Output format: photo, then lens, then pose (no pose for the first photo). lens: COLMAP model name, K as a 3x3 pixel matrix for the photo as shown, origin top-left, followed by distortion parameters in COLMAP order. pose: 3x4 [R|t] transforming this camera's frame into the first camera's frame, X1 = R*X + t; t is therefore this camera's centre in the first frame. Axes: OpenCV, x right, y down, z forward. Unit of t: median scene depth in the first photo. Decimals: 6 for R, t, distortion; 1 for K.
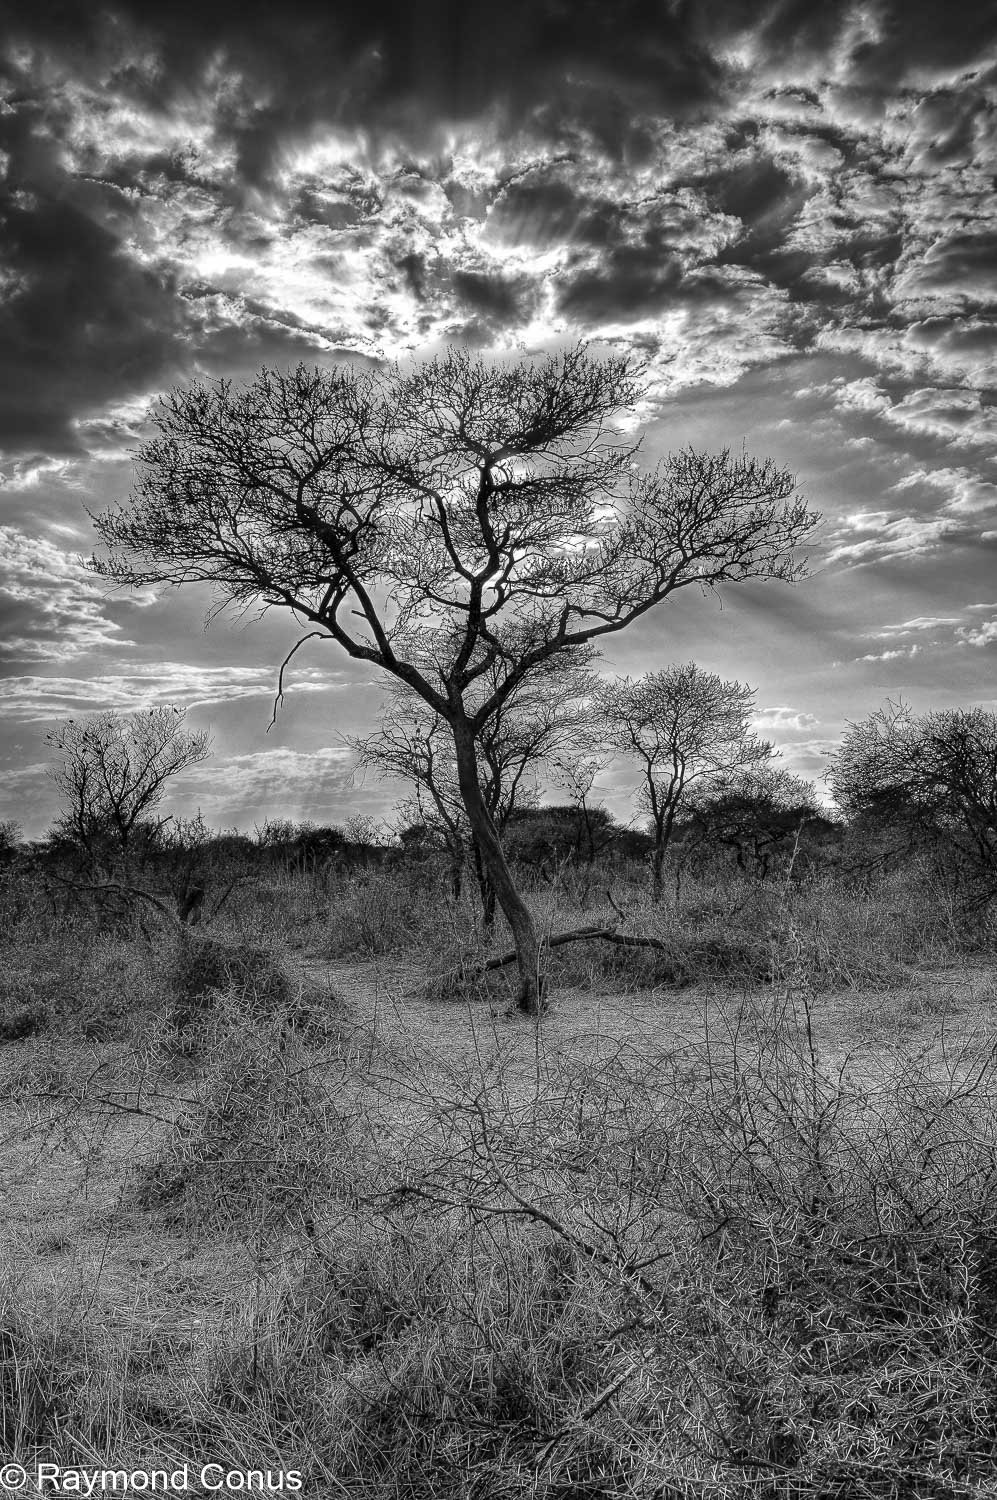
lens RADIAL K [[1391.0, 0, 496.2], [0, 1391.0, 753.2], [0, 0, 1]] dist [-0.022252, 0.000000]
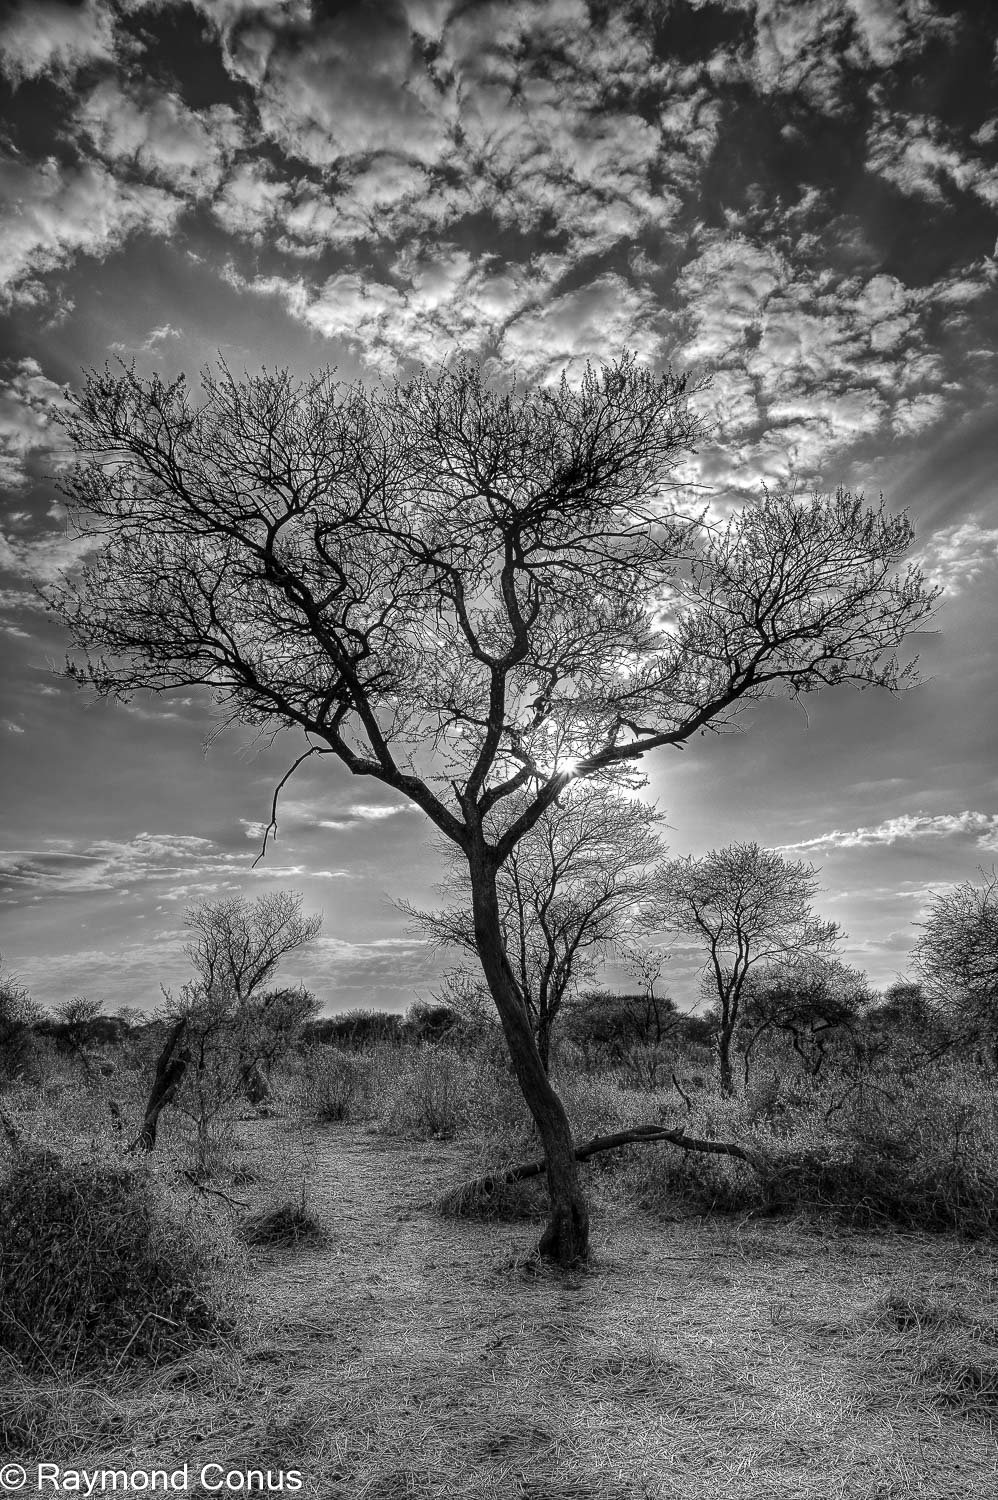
lens RADIAL K [[987.3, 0, 491.3], [0, 987.3, 751.2], [0, 0, 1]] dist [-0.020539, -0.006527]
pose [[0.994999, 0.001361, -0.099873, 0.036567], [-0.021765, 0.978833, -0.203500, 0.035038], [0.097482, 0.204656, 0.973968, 0.448598]]
